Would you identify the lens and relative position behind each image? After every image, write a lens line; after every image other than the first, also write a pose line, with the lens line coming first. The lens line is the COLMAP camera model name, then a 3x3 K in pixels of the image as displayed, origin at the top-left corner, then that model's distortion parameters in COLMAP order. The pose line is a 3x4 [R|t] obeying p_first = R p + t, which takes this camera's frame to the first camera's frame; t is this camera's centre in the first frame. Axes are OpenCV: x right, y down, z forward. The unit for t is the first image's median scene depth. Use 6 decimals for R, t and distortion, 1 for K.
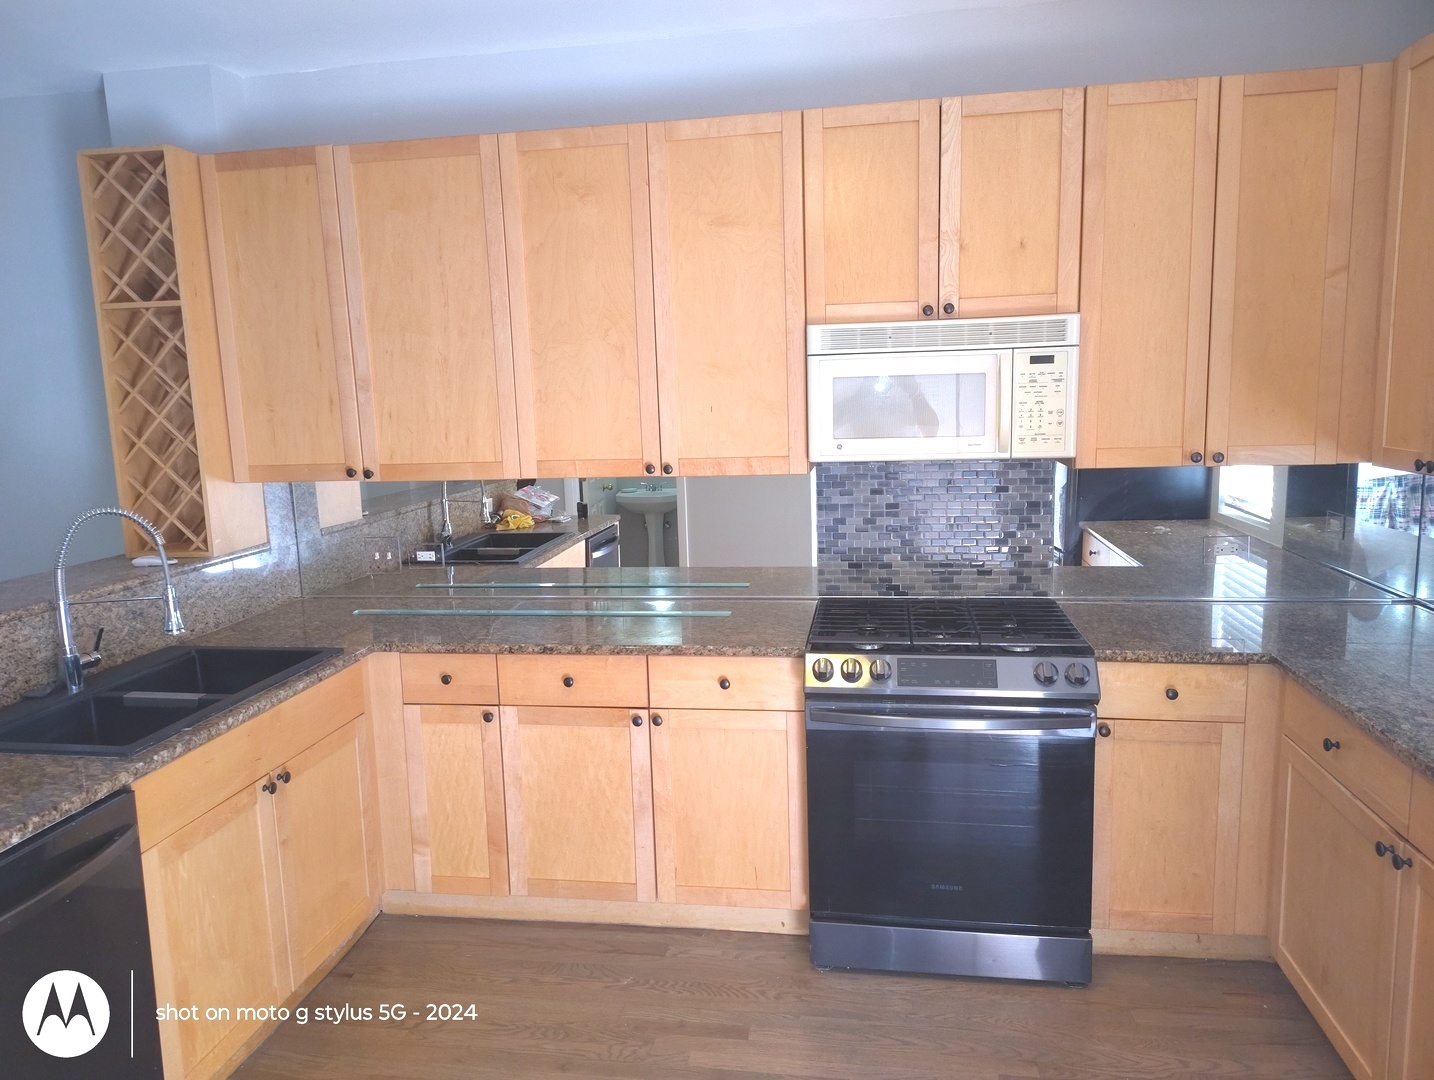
lens RADIAL K [[990.2, 0, 714.7], [0, 990.2, 540.0], [0, 0, 1]] dist [0.027830, -0.038878]
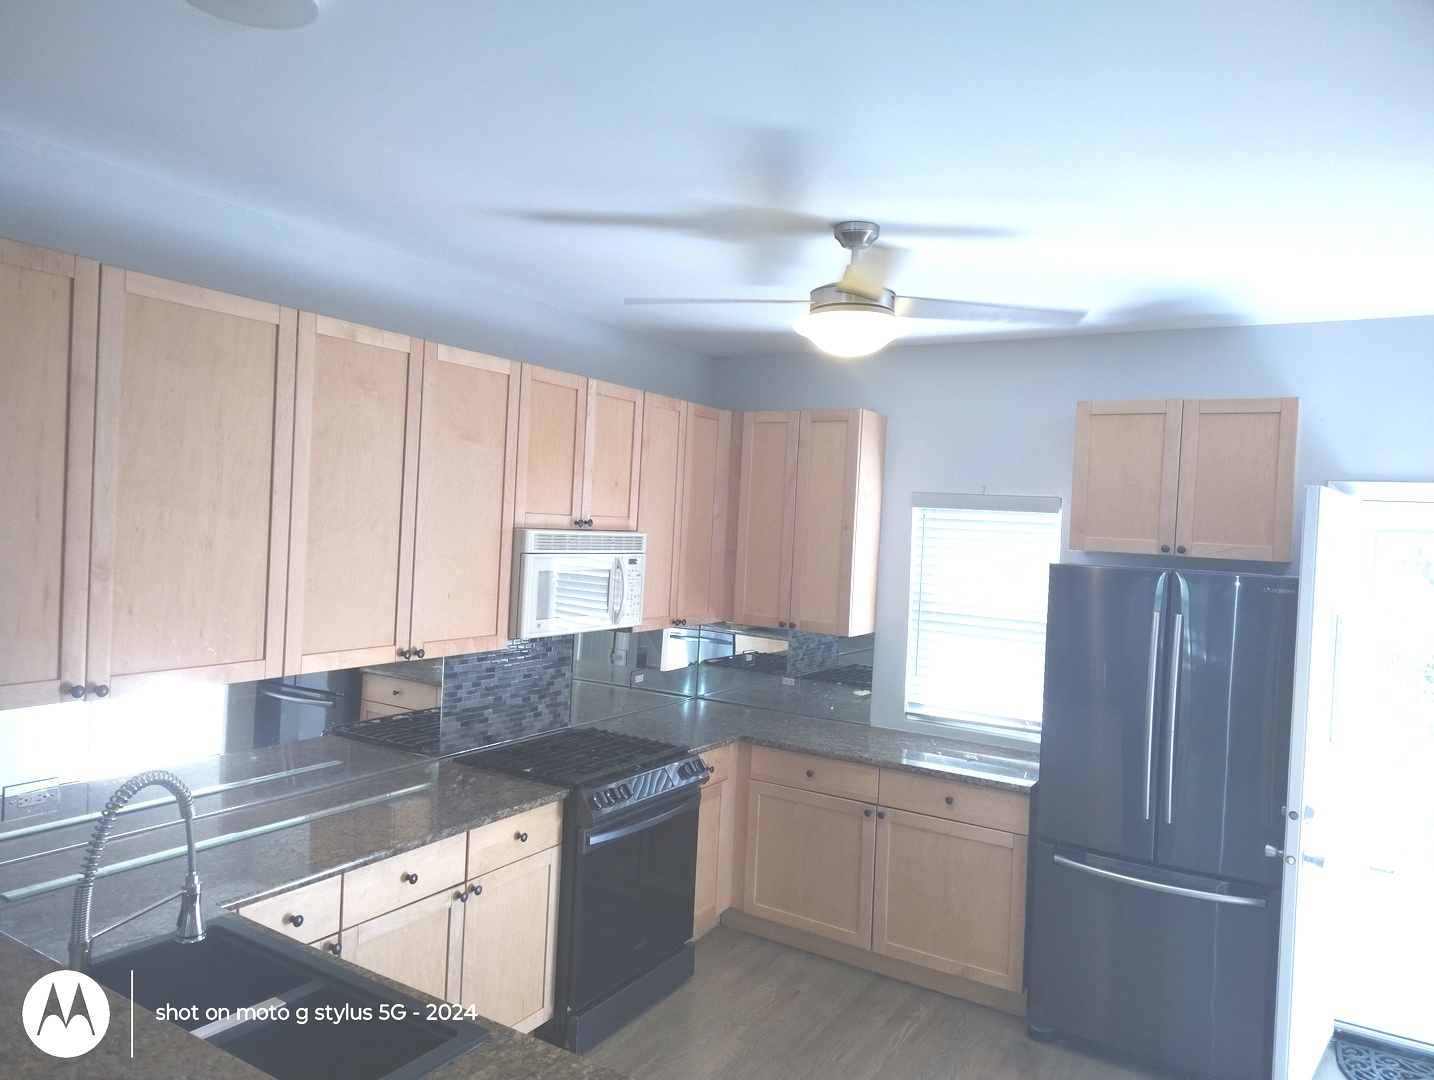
lens RADIAL K [[990.2, 0, 712.3], [0, 990.2, 540.3], [0, 0, 1]] dist [0.027830, -0.038878]
pose [[0.367381, 0.031276, 0.929544, -0.923462], [0.079528, 0.994718, -0.064901, -0.098668], [-0.926664, 0.097768, 0.362953, 0.315712]]
